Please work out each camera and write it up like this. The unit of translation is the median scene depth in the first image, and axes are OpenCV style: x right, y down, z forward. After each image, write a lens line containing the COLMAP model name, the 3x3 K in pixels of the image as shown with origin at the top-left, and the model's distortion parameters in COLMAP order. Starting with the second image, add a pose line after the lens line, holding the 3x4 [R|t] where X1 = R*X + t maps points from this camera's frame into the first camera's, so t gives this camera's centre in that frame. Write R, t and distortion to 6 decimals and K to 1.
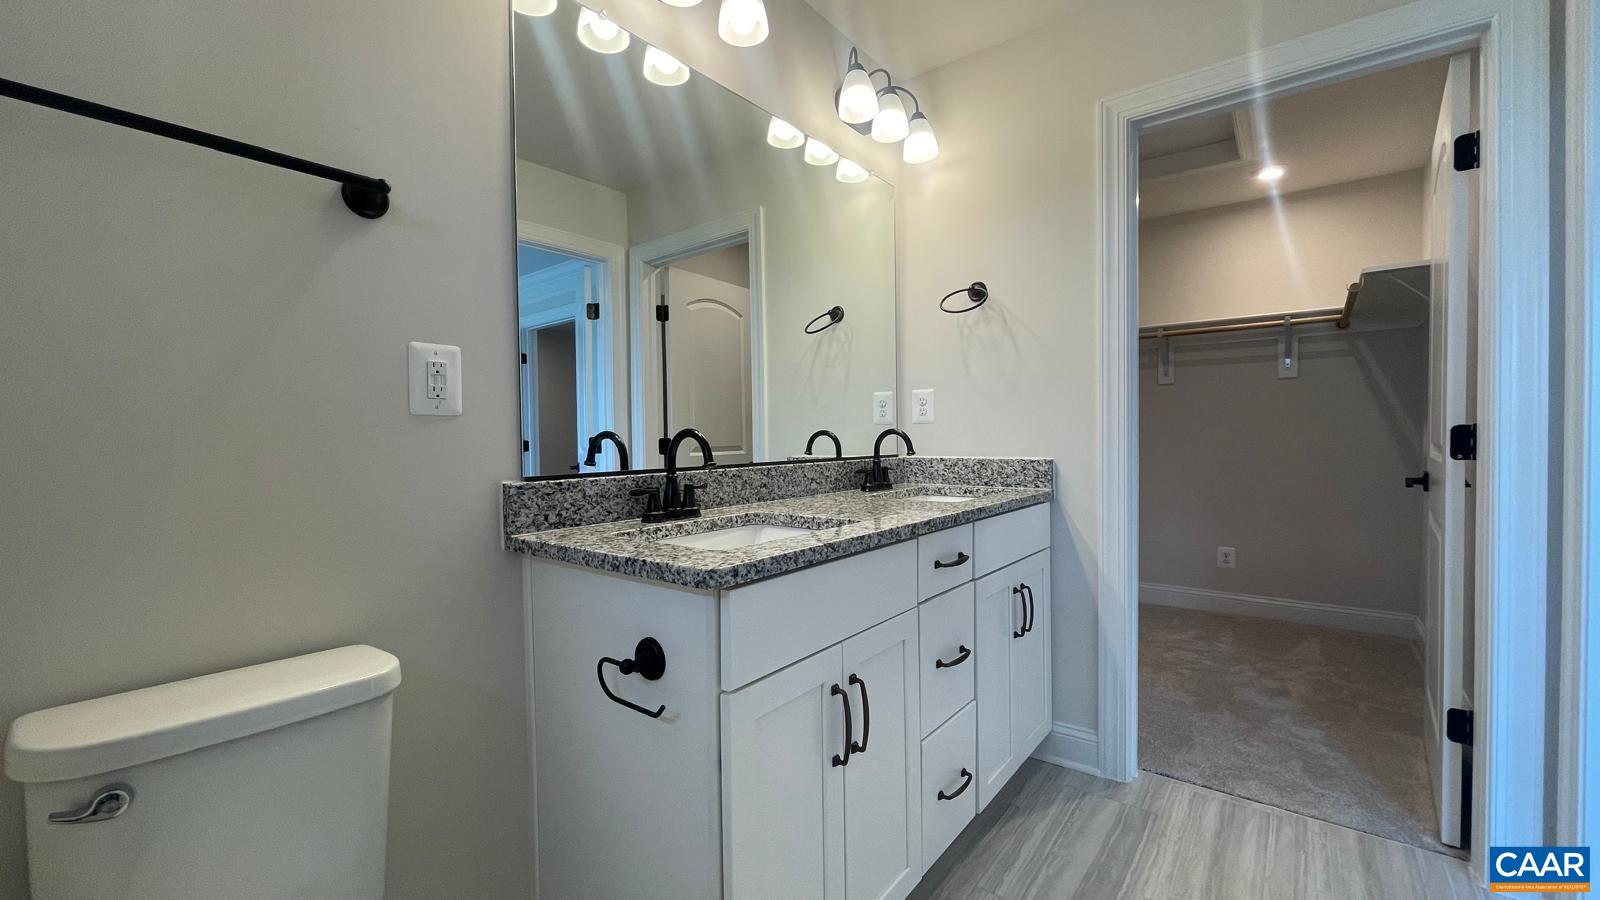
lens RADIAL K [[650.2, 0, 800.0], [0, 650.2, 450.0], [0, 0, 1]] dist [0.005927, 0.000098]
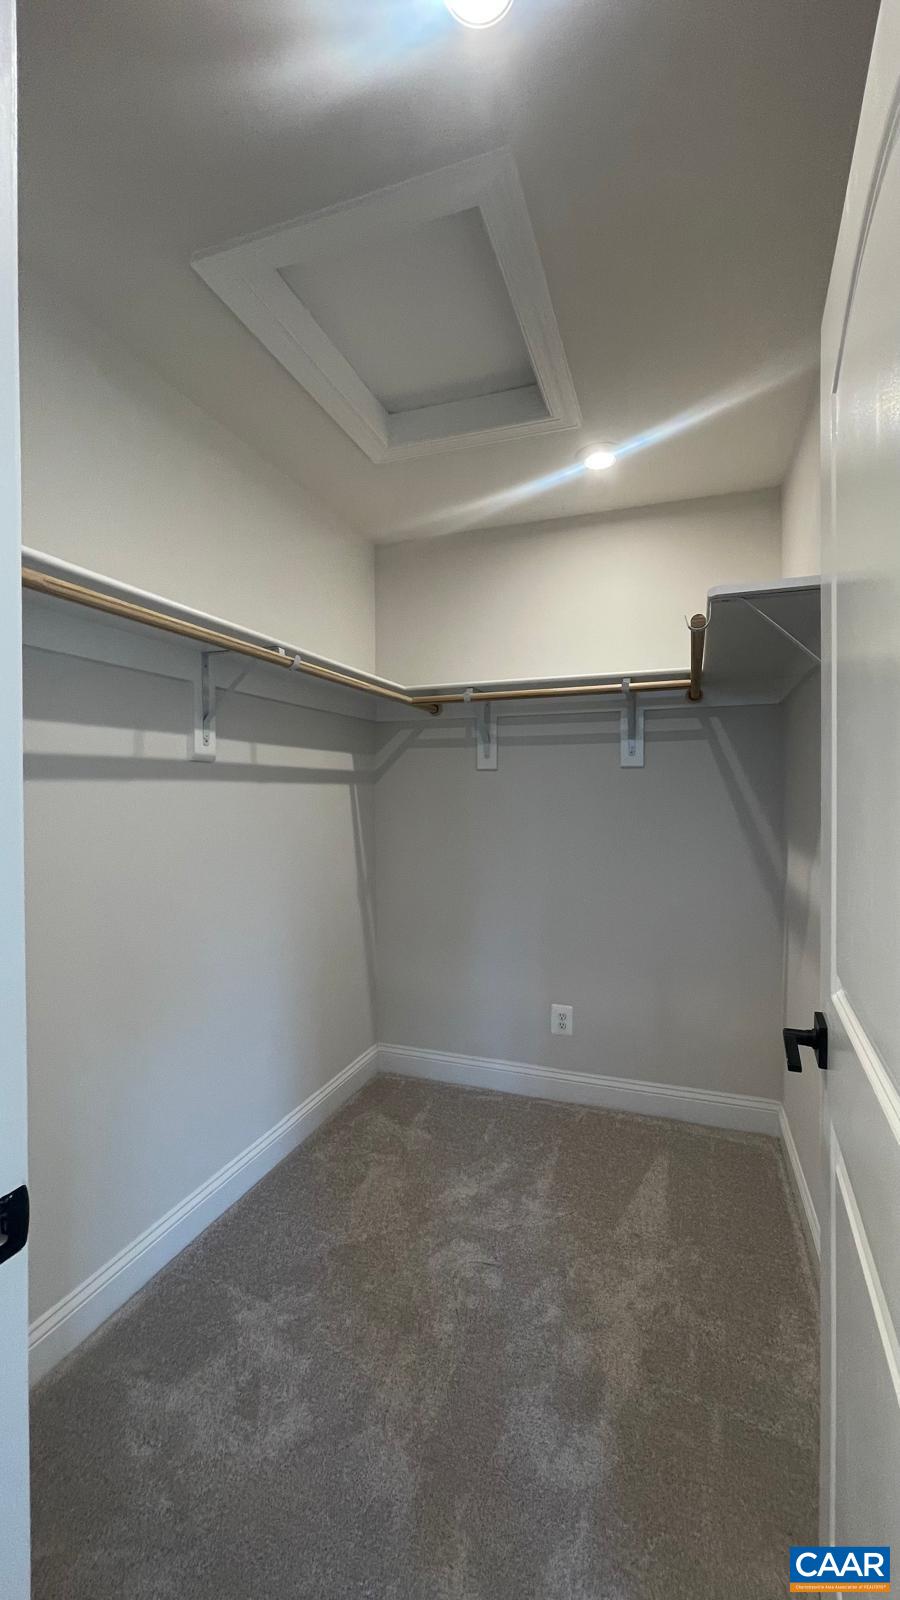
lens RADIAL K [[650.2, 0, 450.0], [0, 650.2, 800.0], [0, 0, 1]] dist [0.005927, 0.000098]
pose [[0.953497, -0.000991, 0.301400, 0.367025], [0.004180, 0.999942, -0.009936, -0.072518], [-0.301372, 0.010734, 0.953446, 0.410566]]
